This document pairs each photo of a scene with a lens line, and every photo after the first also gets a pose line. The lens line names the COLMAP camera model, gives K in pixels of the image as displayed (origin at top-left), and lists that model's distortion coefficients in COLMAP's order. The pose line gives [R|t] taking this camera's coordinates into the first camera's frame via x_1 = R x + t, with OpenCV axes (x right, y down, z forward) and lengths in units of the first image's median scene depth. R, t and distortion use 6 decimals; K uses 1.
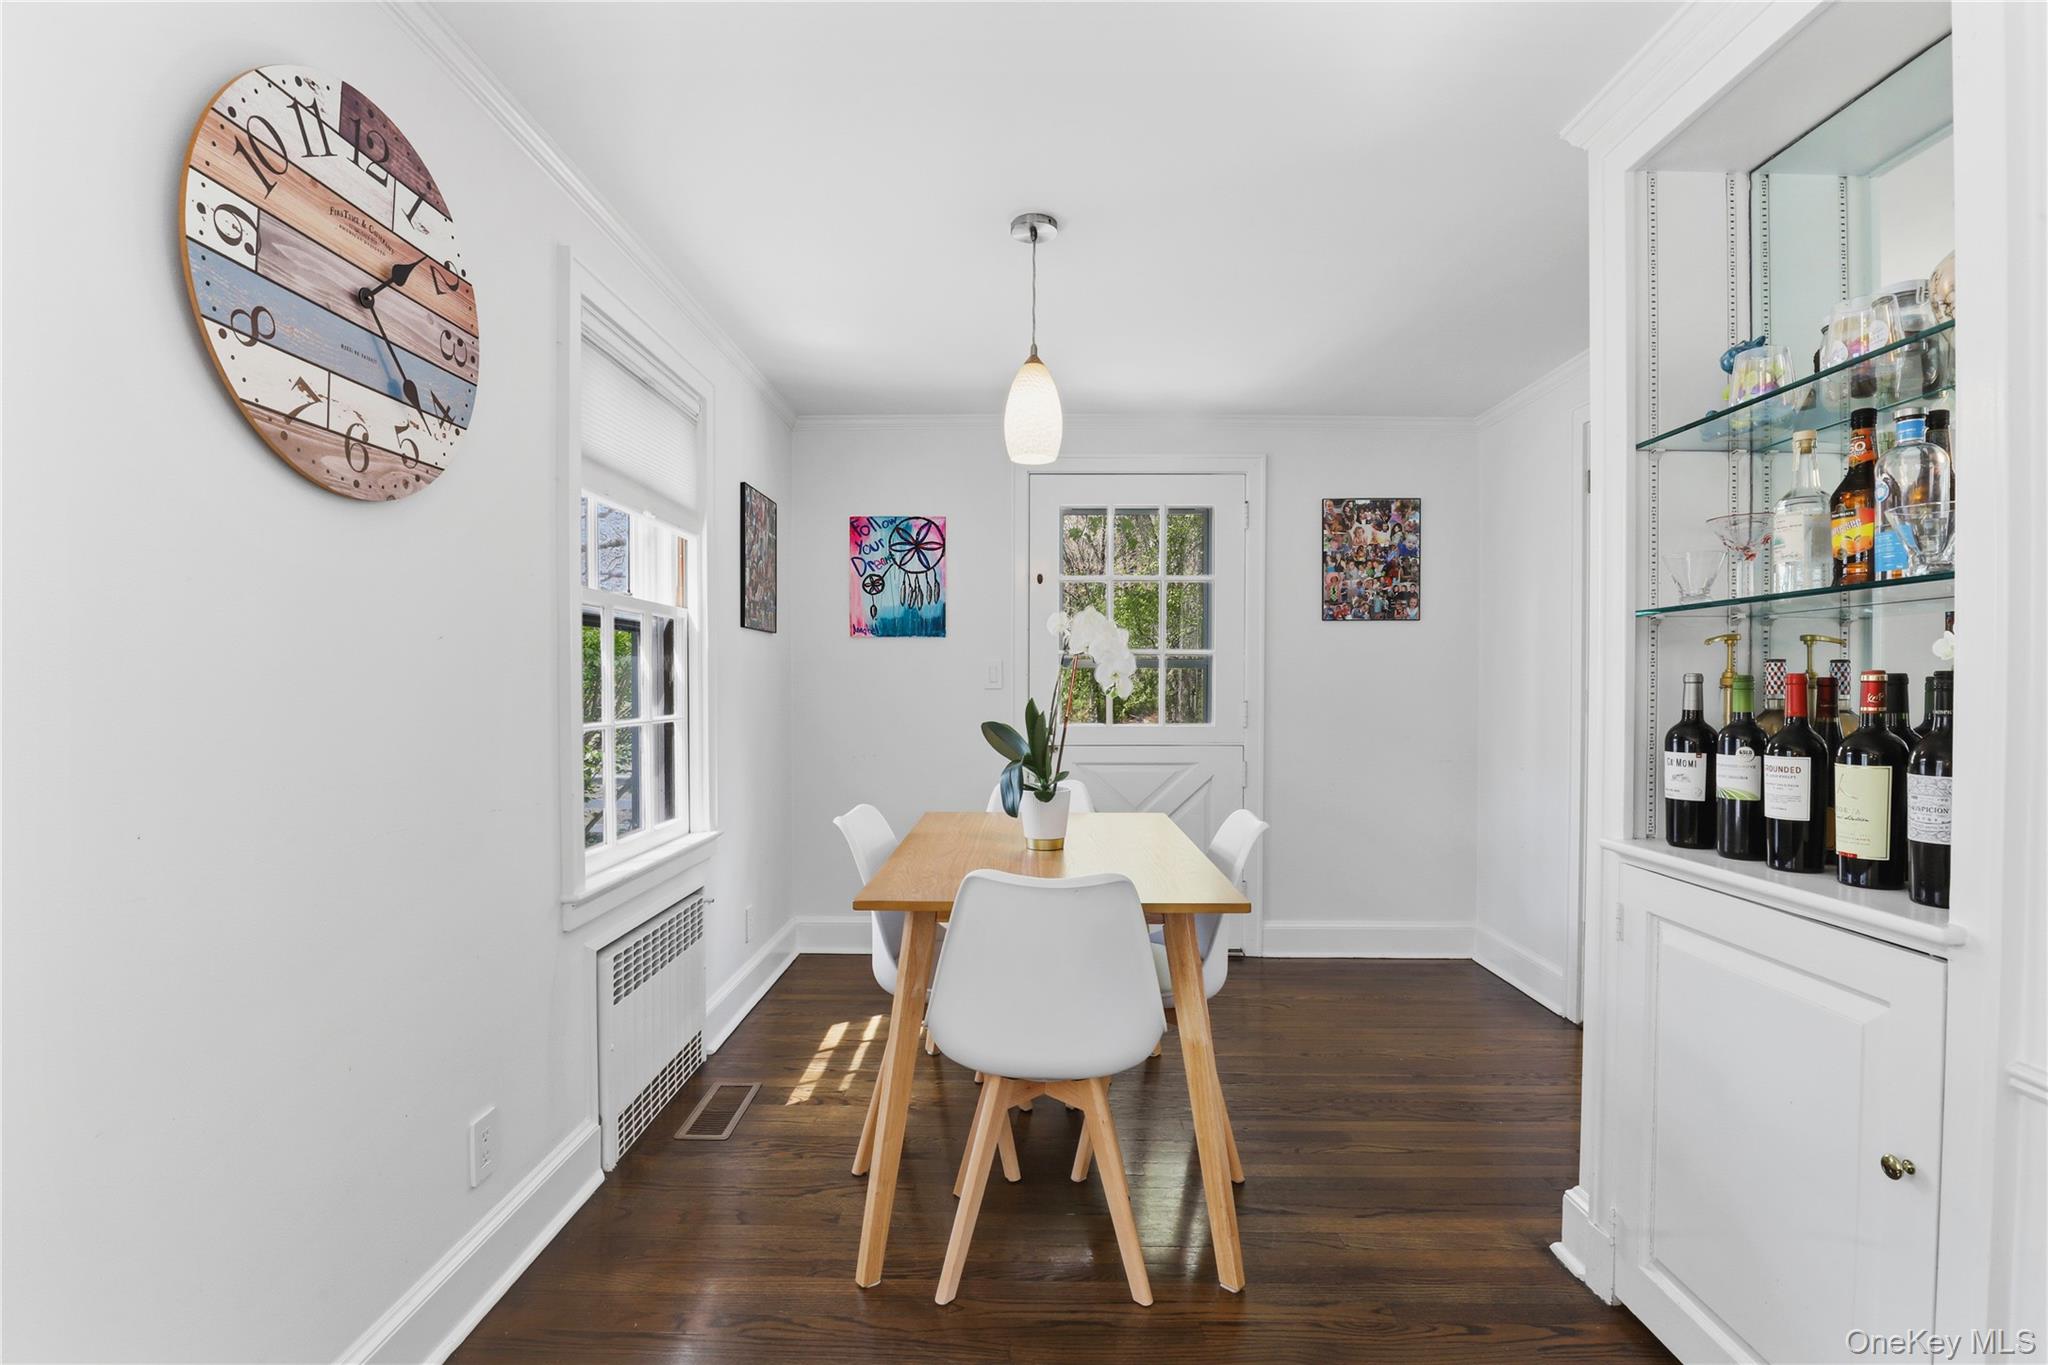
lens RADIAL K [[981.1, 0, 1024.0], [0, 981.1, 682.5], [0, 0, 1]] dist [-0.030240, -0.000008]
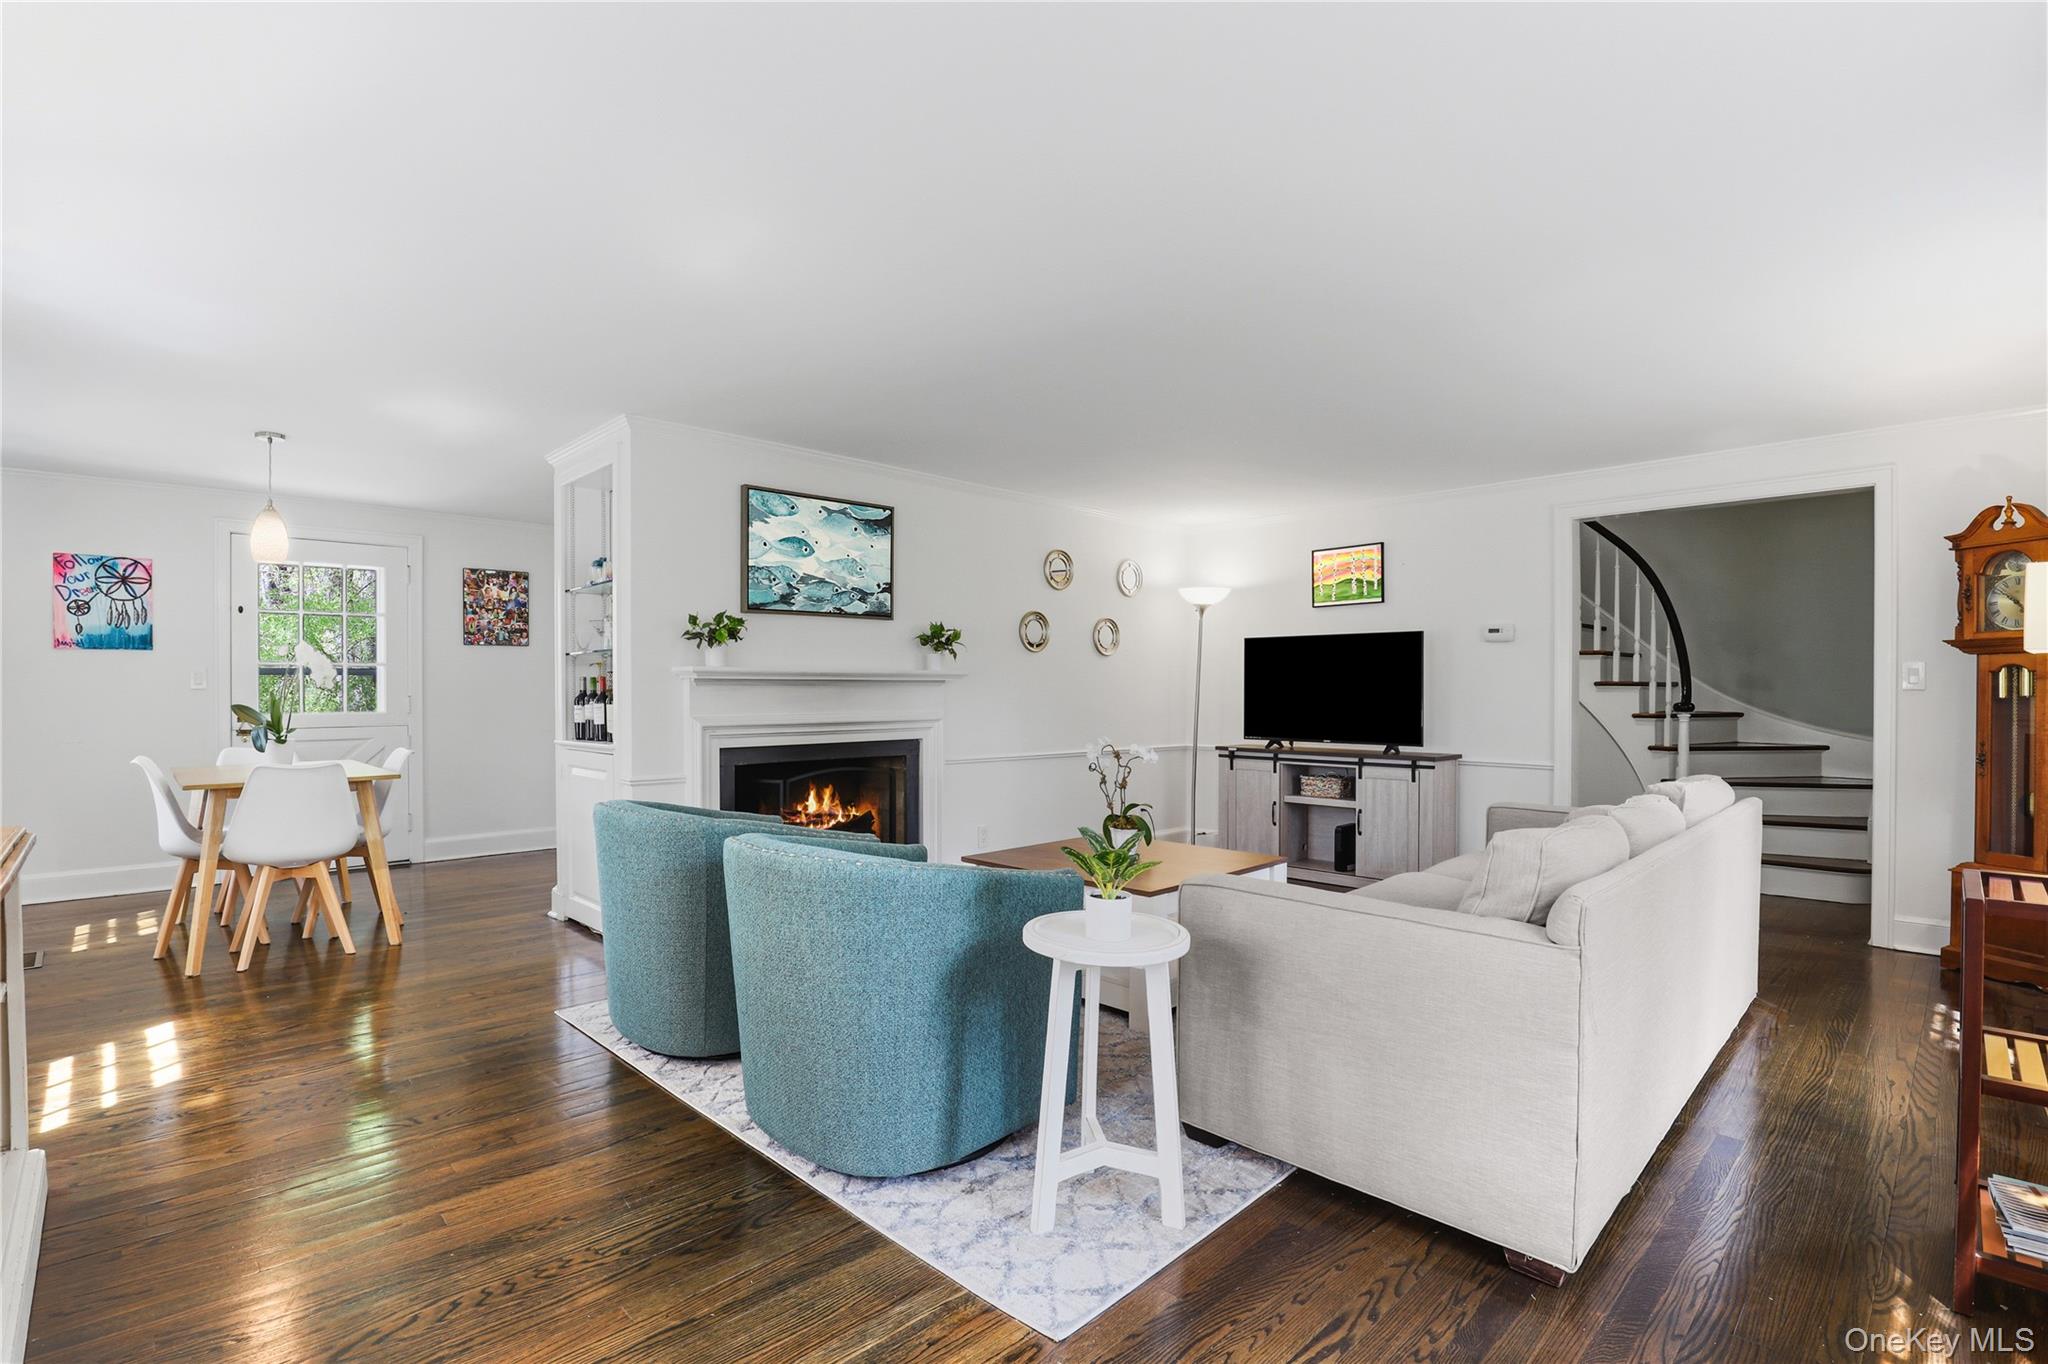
lens RADIAL K [[951.4, 0, 1012.8], [0, 951.4, 694.4], [0, 0, 1]] dist [-0.033726, -0.000002]
pose [[0.713799, -0.009414, 0.700287, -0.125871], [0.006823, 0.999956, 0.006488, 0.012827], [-0.700317, 0.000147, 0.713832, -0.704350]]
